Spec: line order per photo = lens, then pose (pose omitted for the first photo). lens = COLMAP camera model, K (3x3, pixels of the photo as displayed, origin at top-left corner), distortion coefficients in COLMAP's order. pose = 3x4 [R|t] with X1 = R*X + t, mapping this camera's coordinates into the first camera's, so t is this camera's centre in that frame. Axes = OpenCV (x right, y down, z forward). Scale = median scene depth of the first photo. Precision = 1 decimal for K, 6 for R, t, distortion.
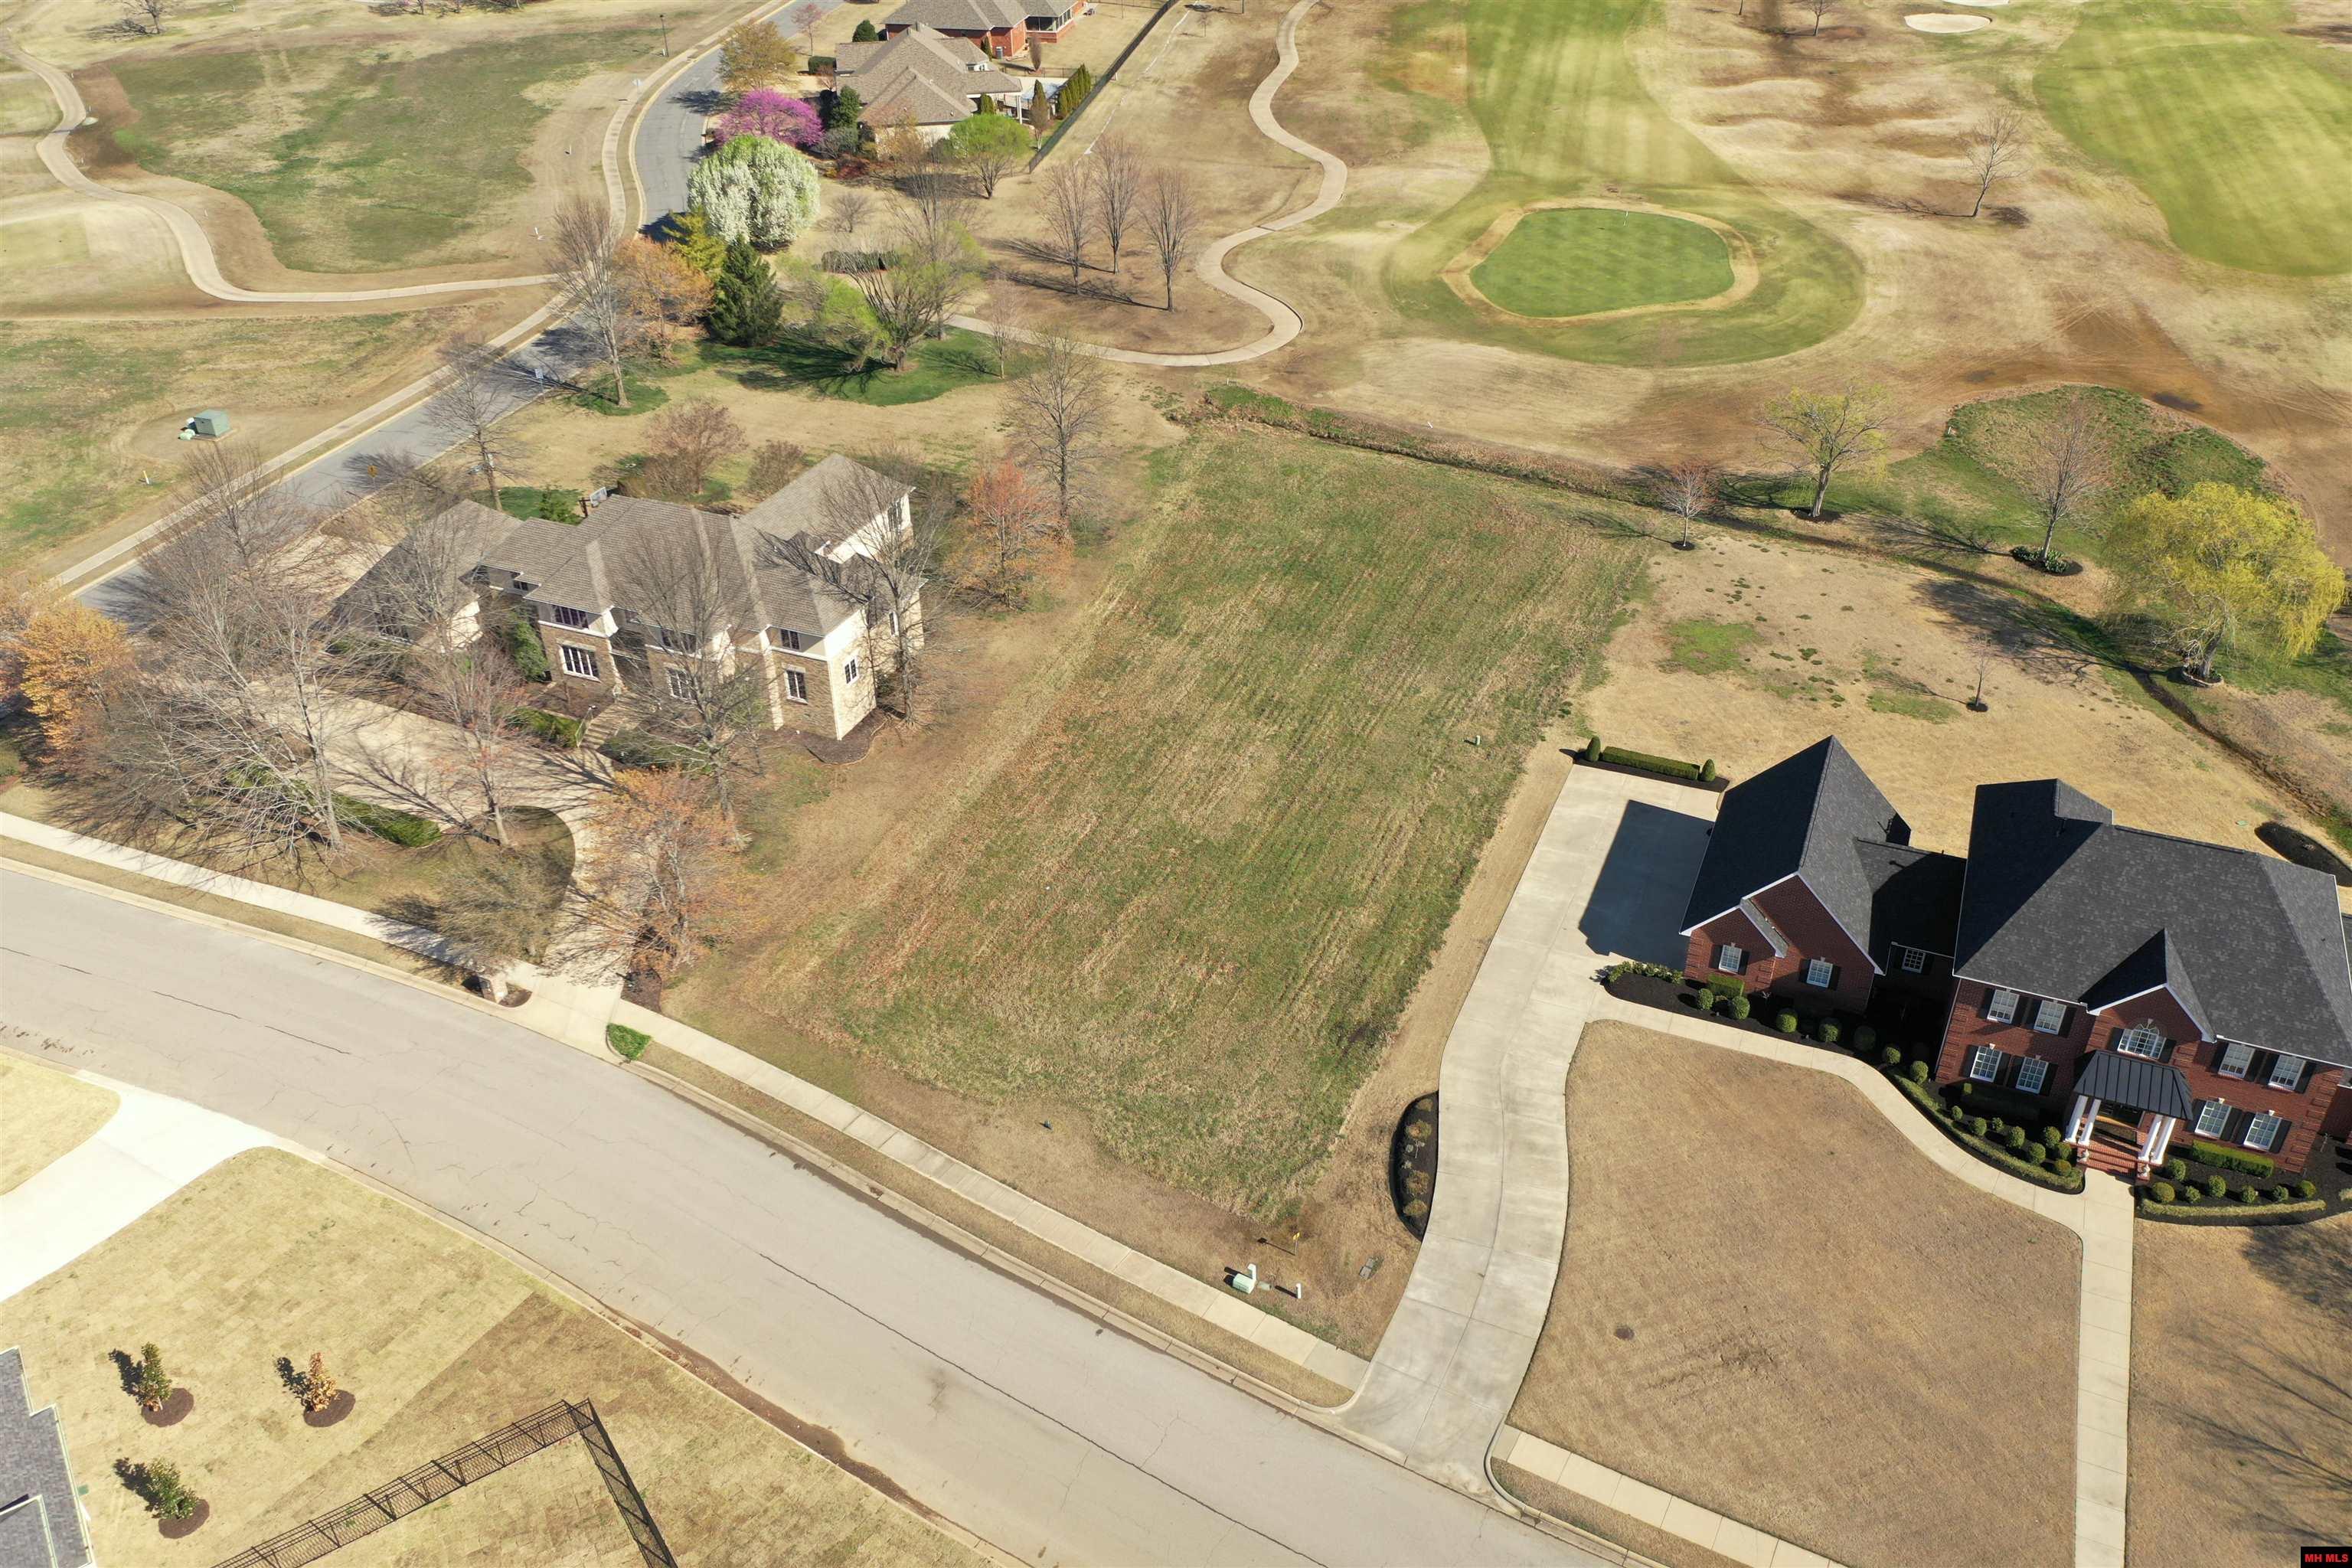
lens RADIAL K [[1856.8, 0, 1171.9], [0, 1856.8, 778.6], [0, 0, 1]] dist [0.003755, -0.006317]
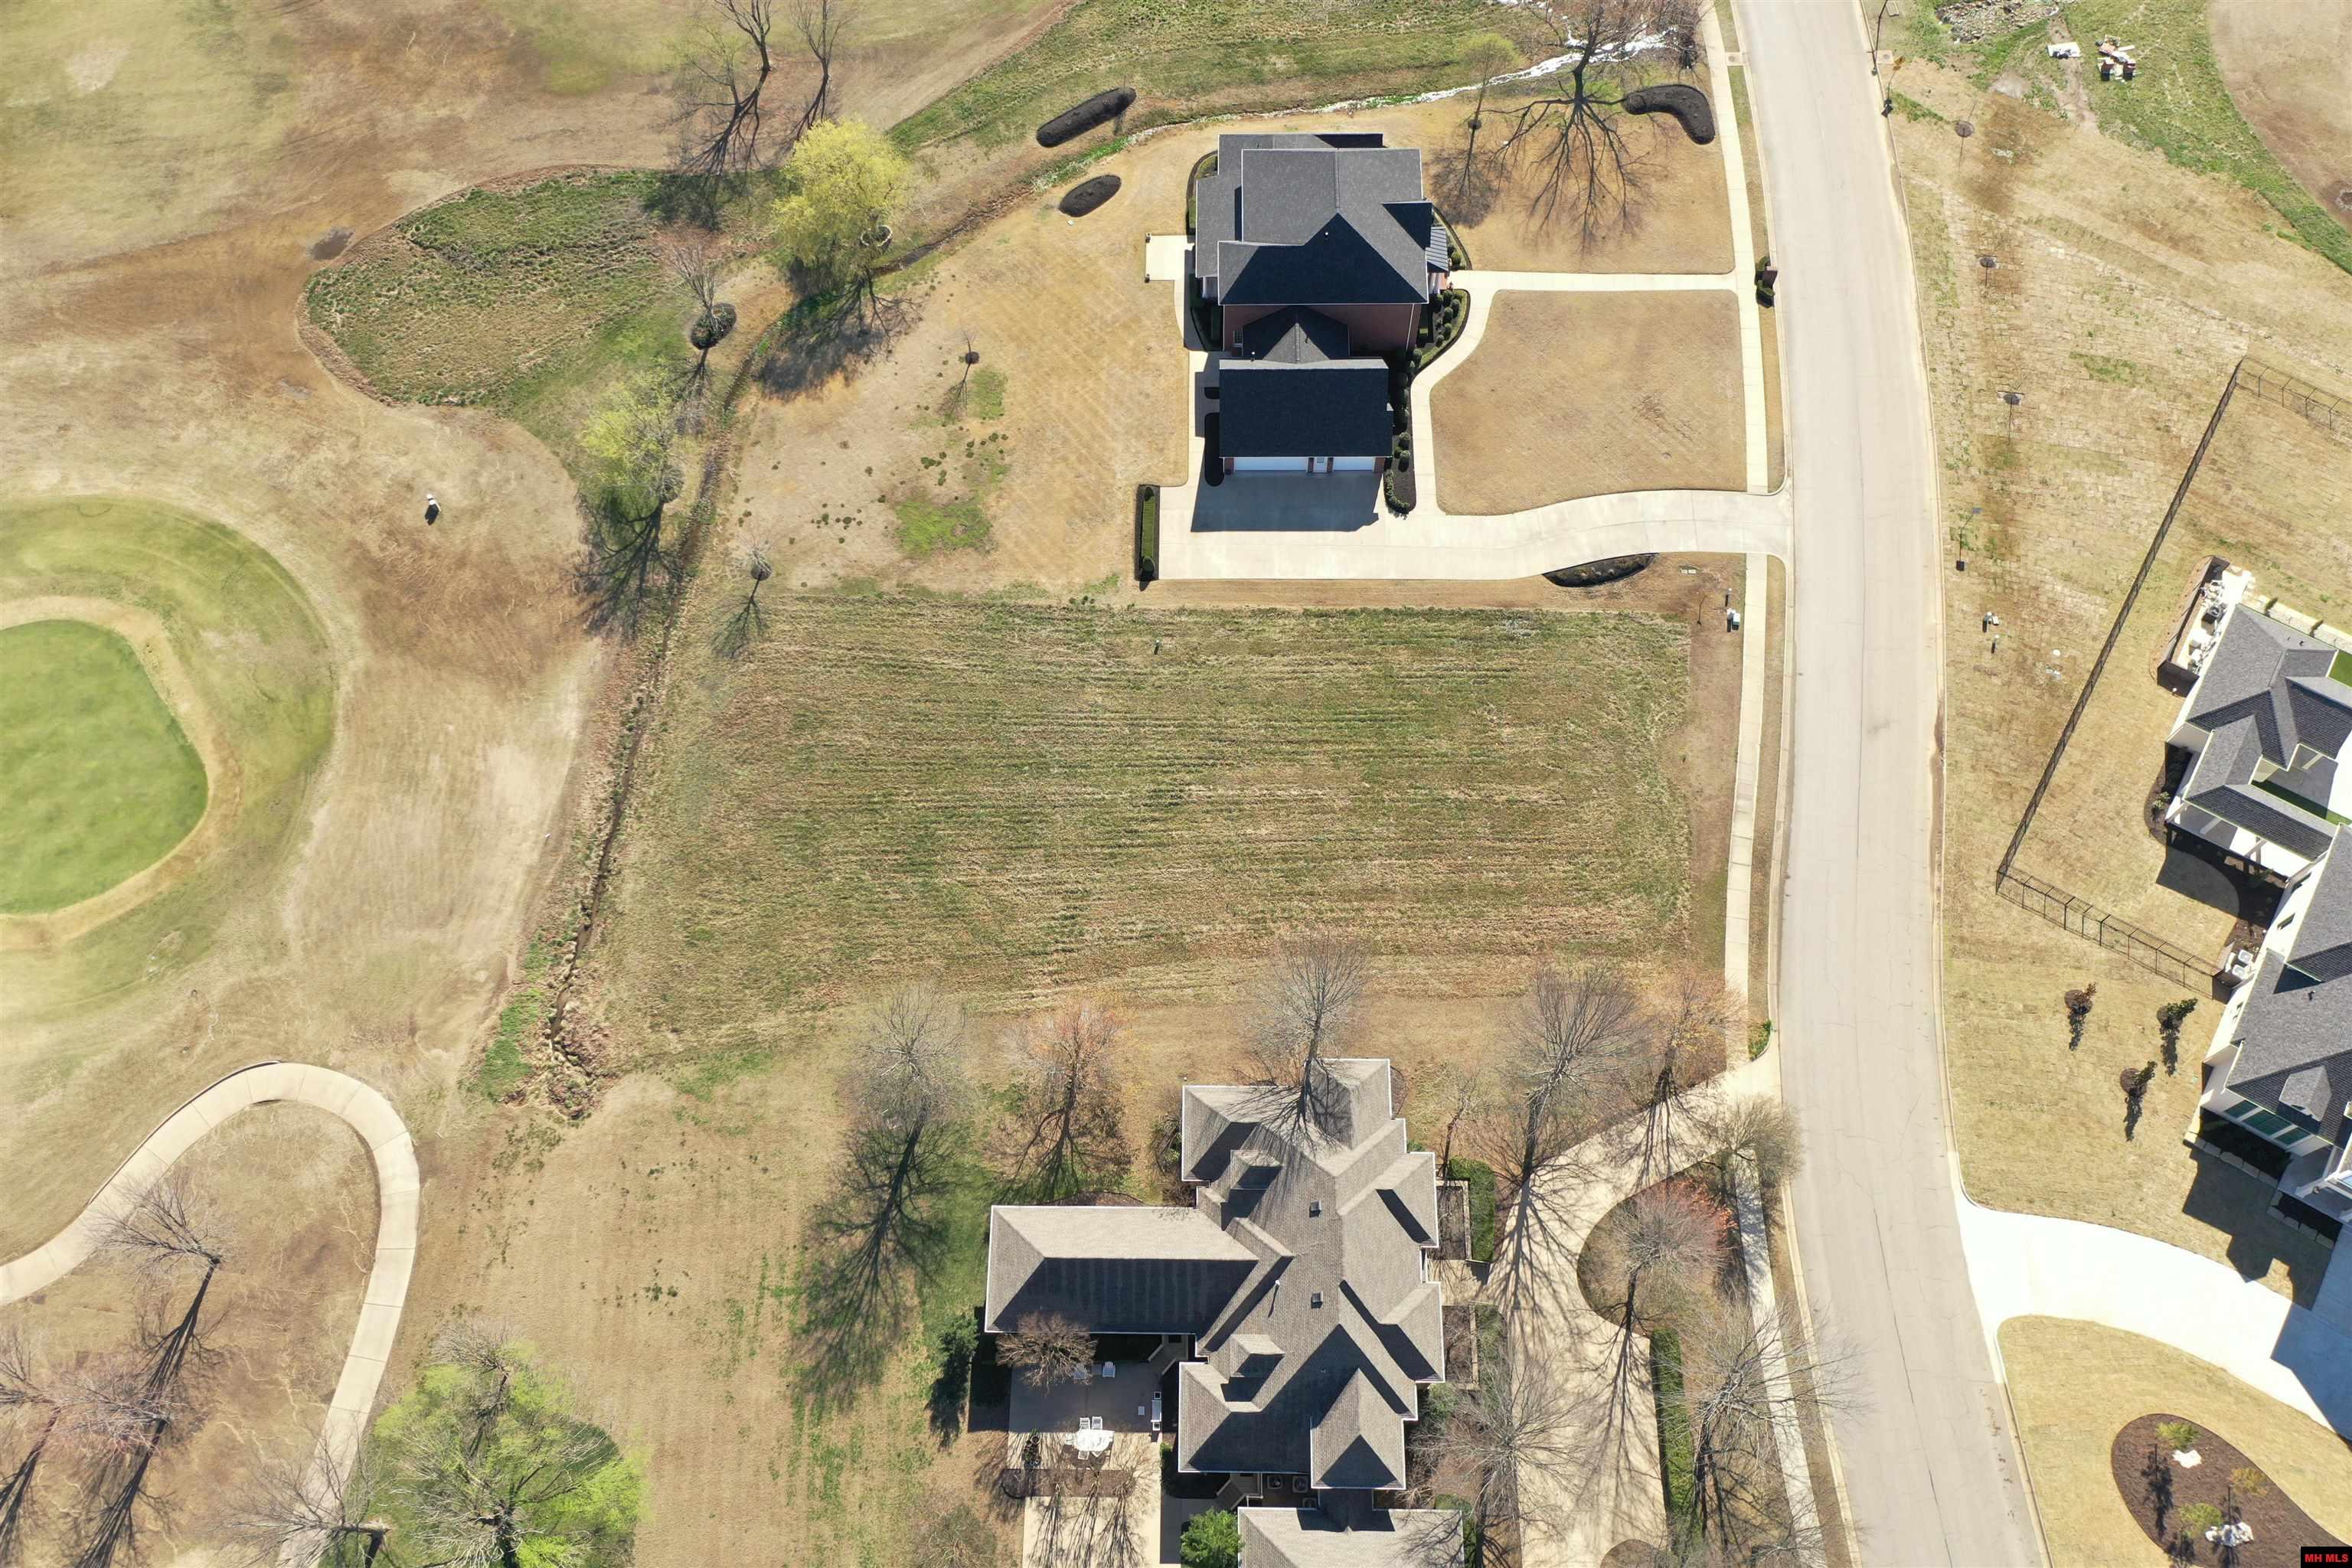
lens RADIAL K [[1888.4, 0, 1176.0], [0, 1888.4, 784.0], [0, 0, 1]] dist [0.008787, 0.000891]
pose [[-0.388352, -0.822762, 0.415025, -0.543644], [0.527735, 0.170636, 0.832093, -1.280807], [-0.755433, 0.542168, 0.367934, 0.679879]]
